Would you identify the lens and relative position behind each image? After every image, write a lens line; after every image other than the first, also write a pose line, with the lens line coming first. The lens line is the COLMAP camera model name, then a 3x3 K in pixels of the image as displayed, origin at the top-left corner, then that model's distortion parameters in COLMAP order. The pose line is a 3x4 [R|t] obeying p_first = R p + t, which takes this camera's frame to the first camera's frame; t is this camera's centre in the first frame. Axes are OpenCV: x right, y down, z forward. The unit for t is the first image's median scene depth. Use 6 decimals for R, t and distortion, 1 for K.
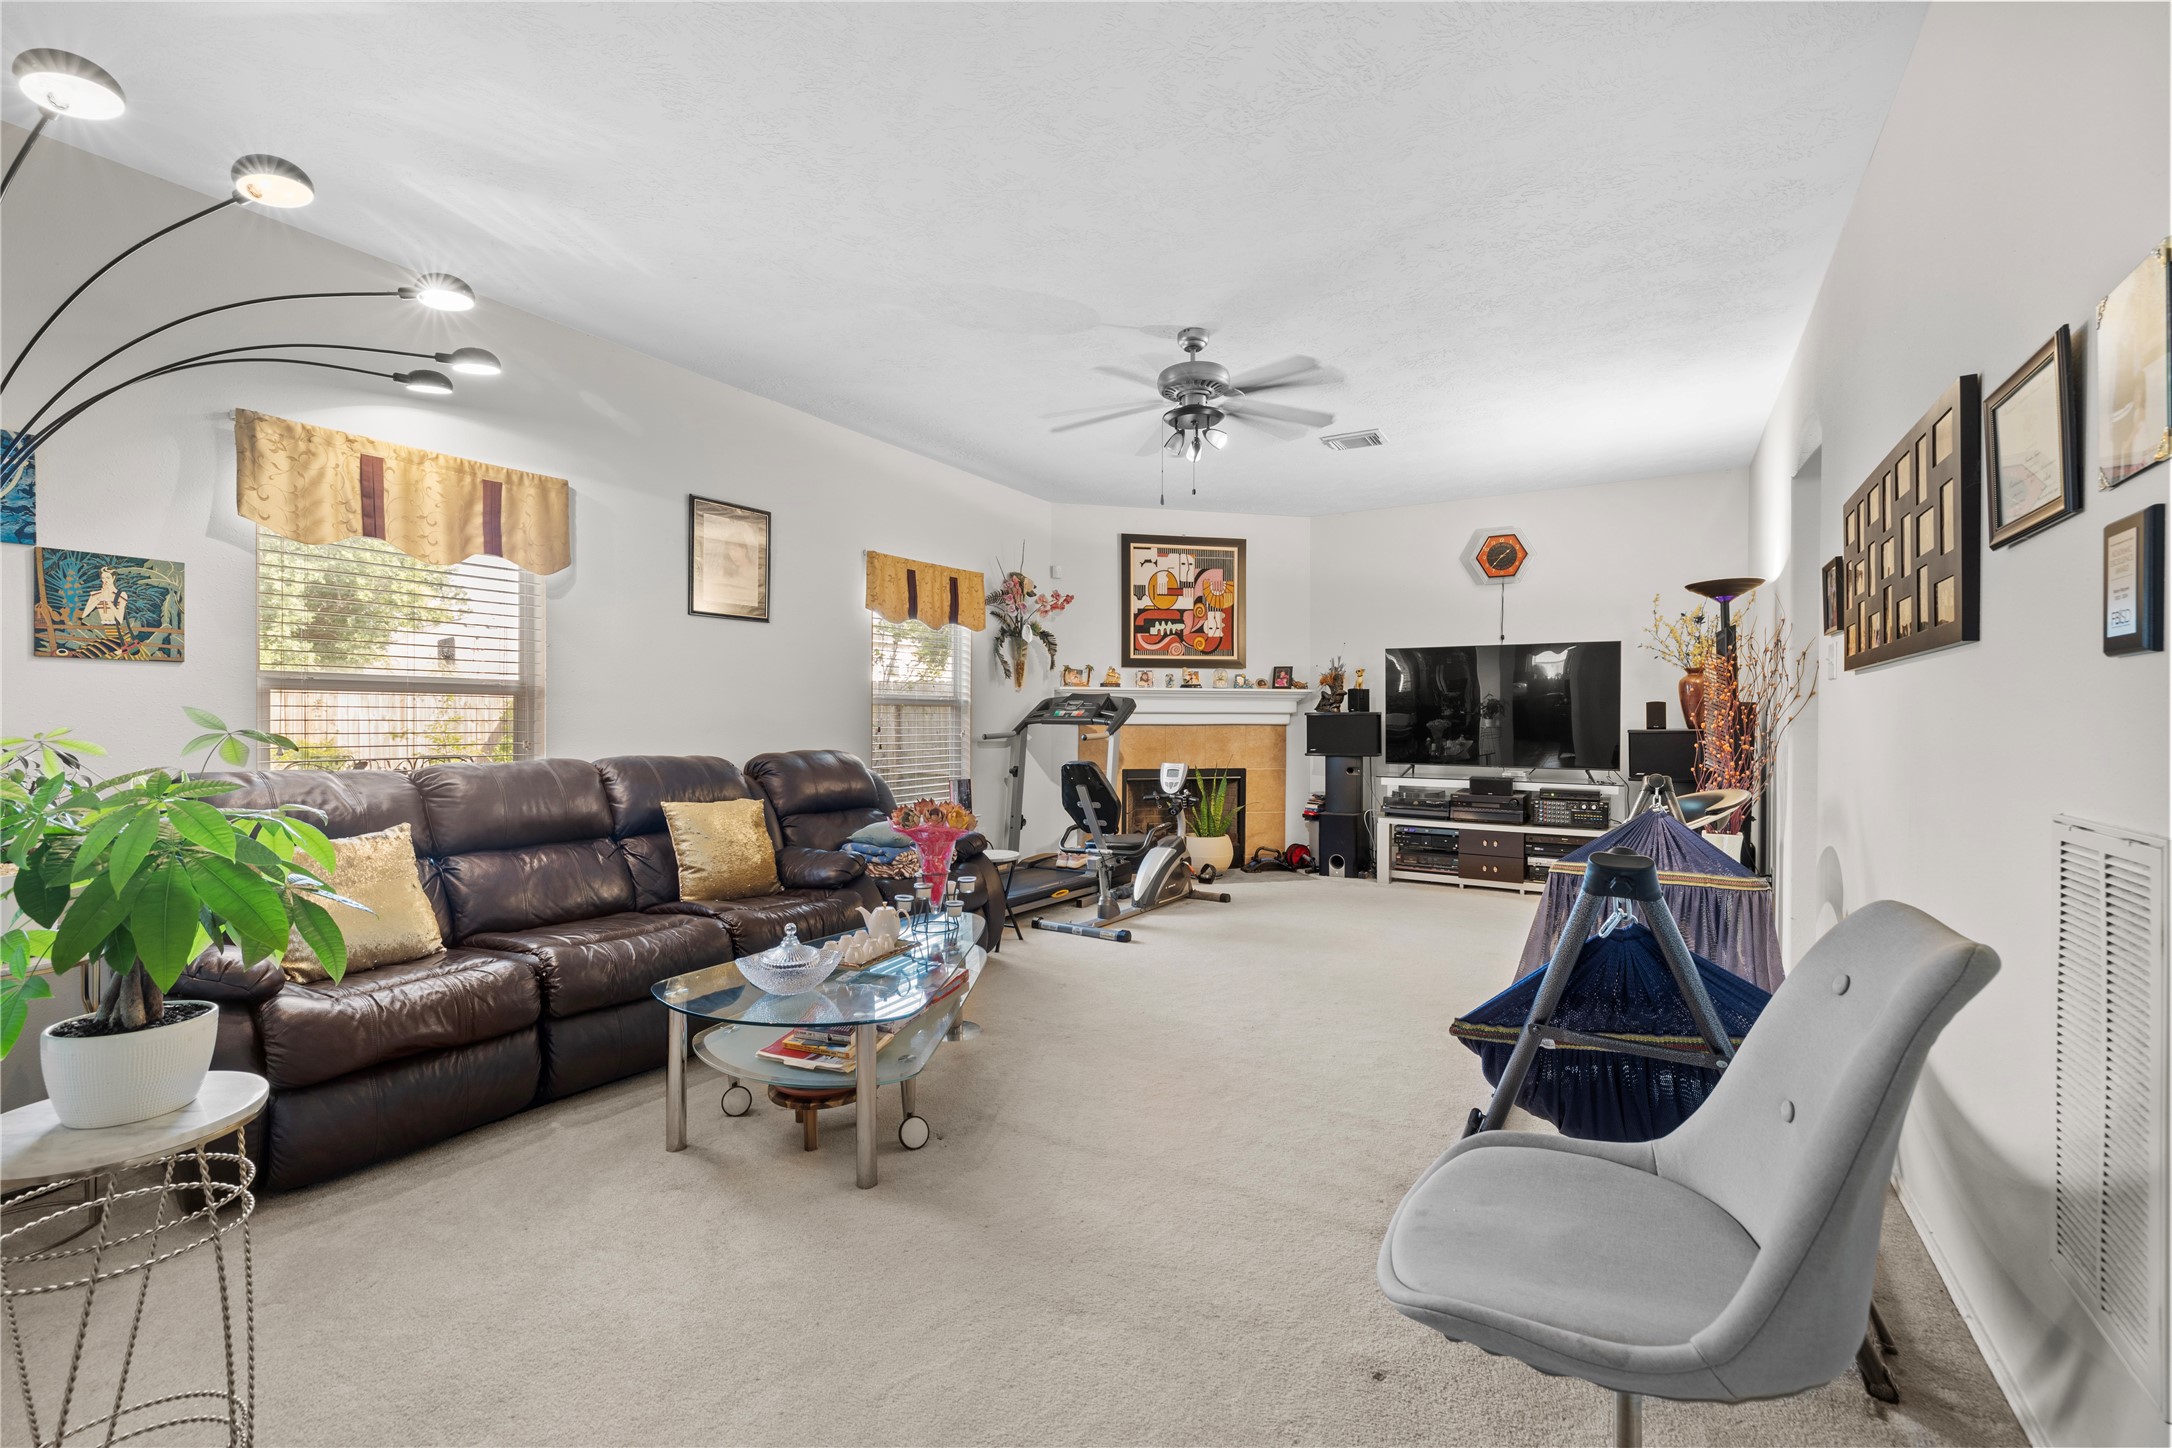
lens RADIAL K [[910.0, 0, 1086.5], [0, 910.0, 722.3], [0, 0, 1]] dist [-0.001818, 0.000306]
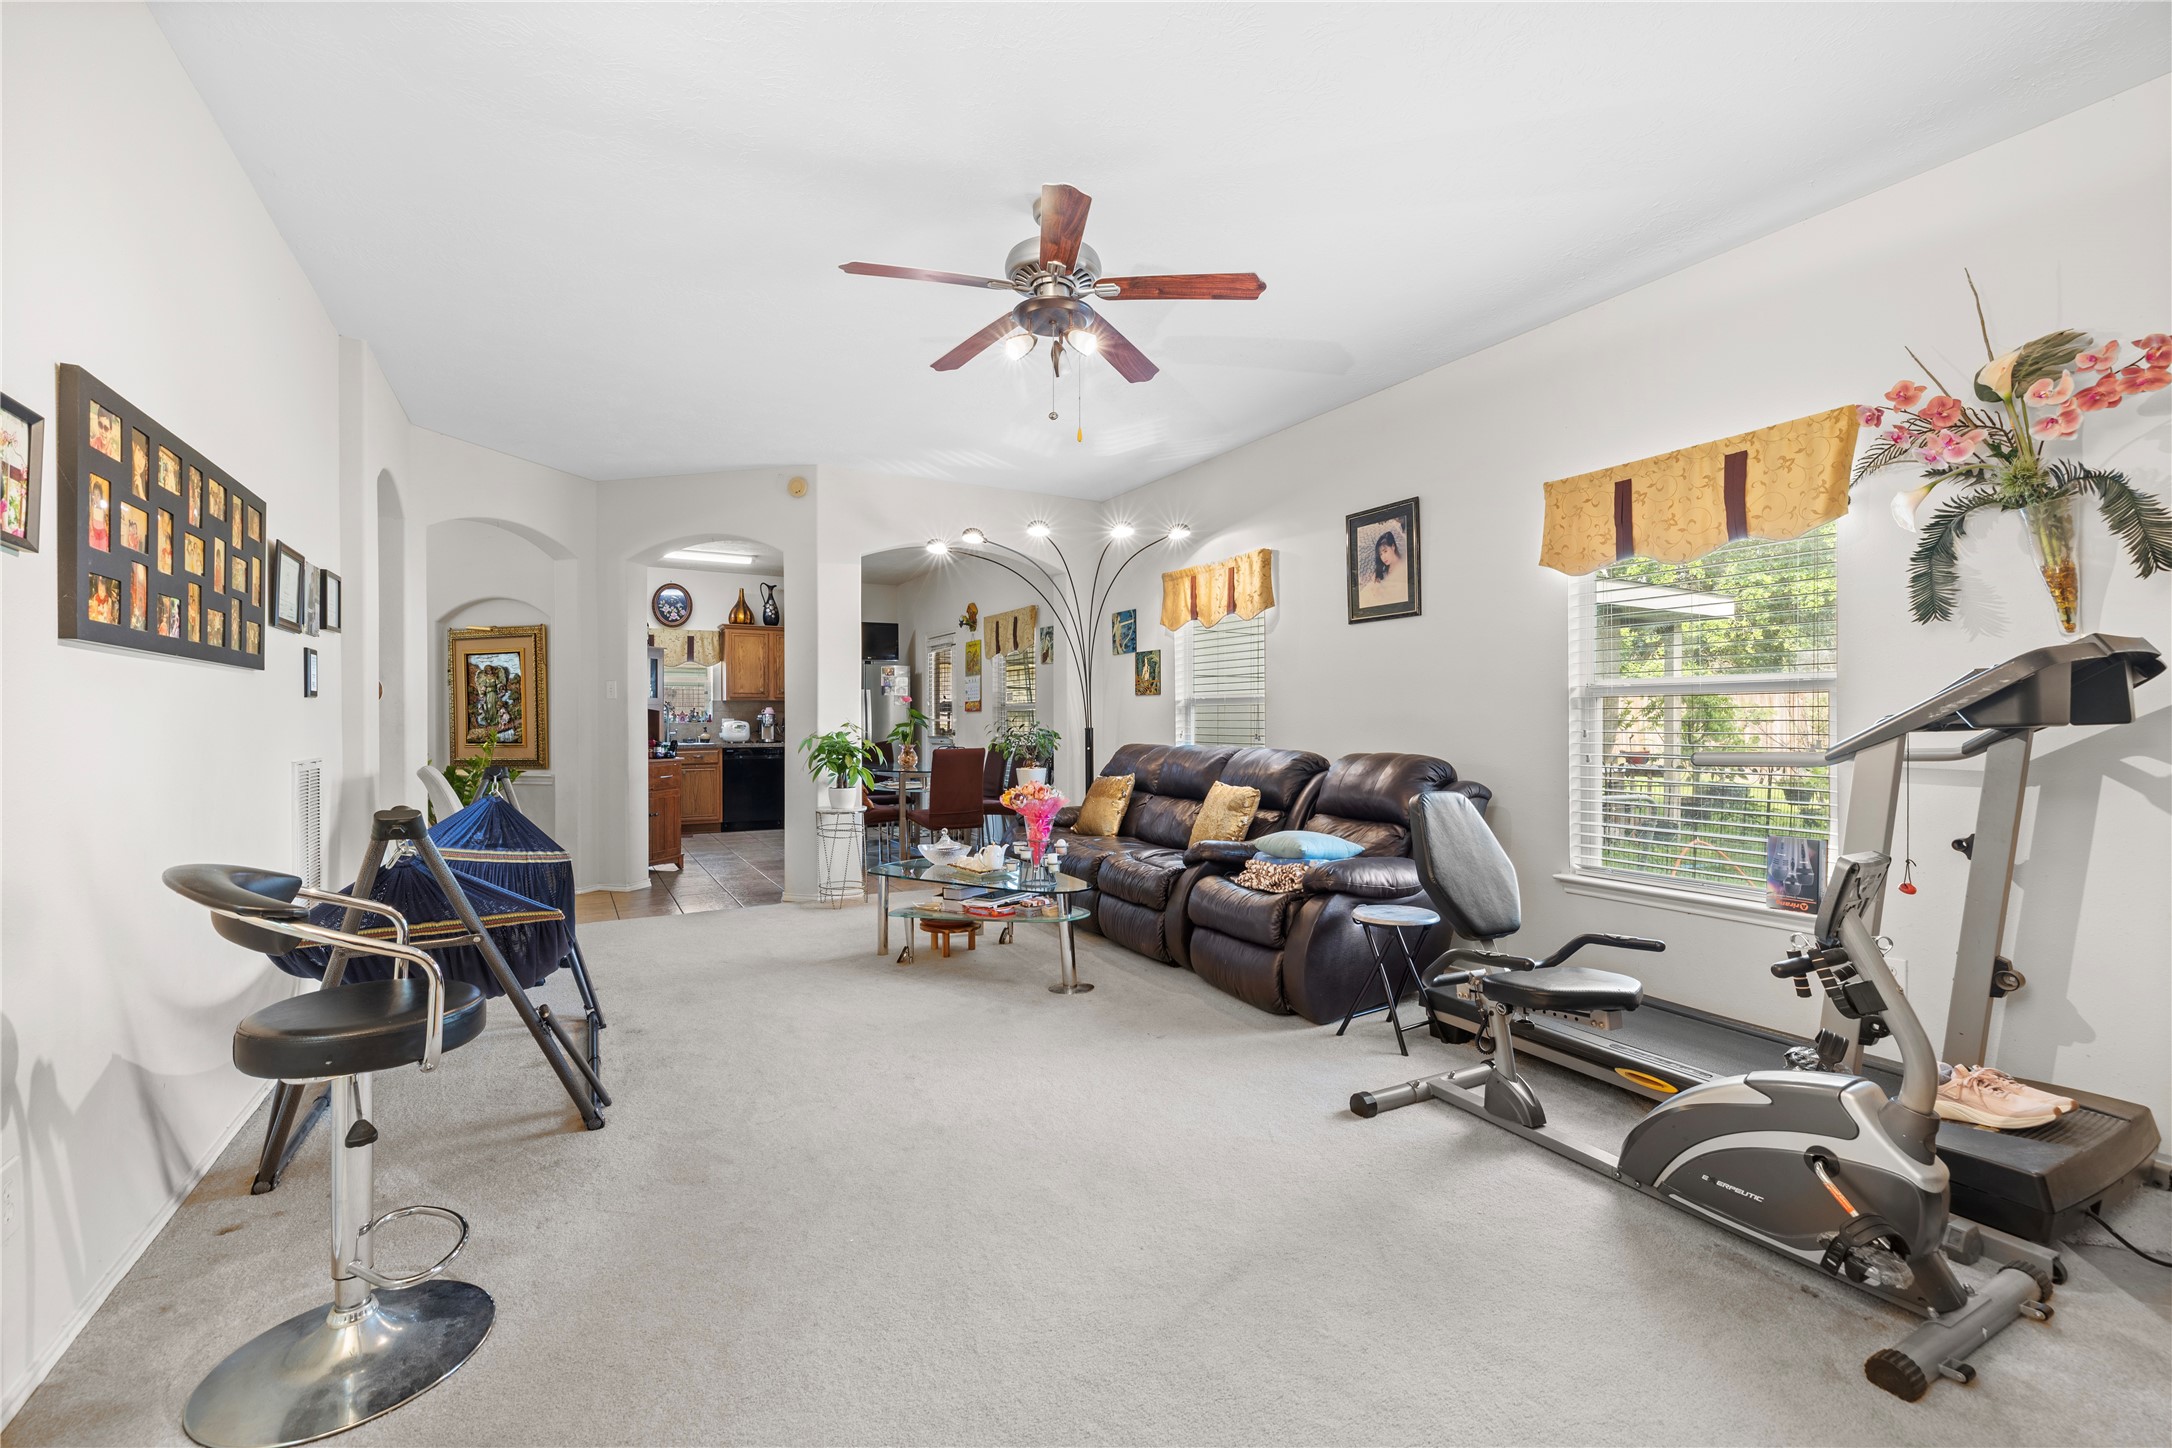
lens RADIAL K [[910.0, 0, 1086.5], [0, 910.0, 720.6], [0, 0, 1]] dist [-0.001818, 0.000306]
pose [[-0.478953, -0.000370, -0.877840, 1.067319], [-0.003164, 0.999994, 0.001305, -0.003002], [0.877835, 0.003403, -0.478952, 1.937129]]
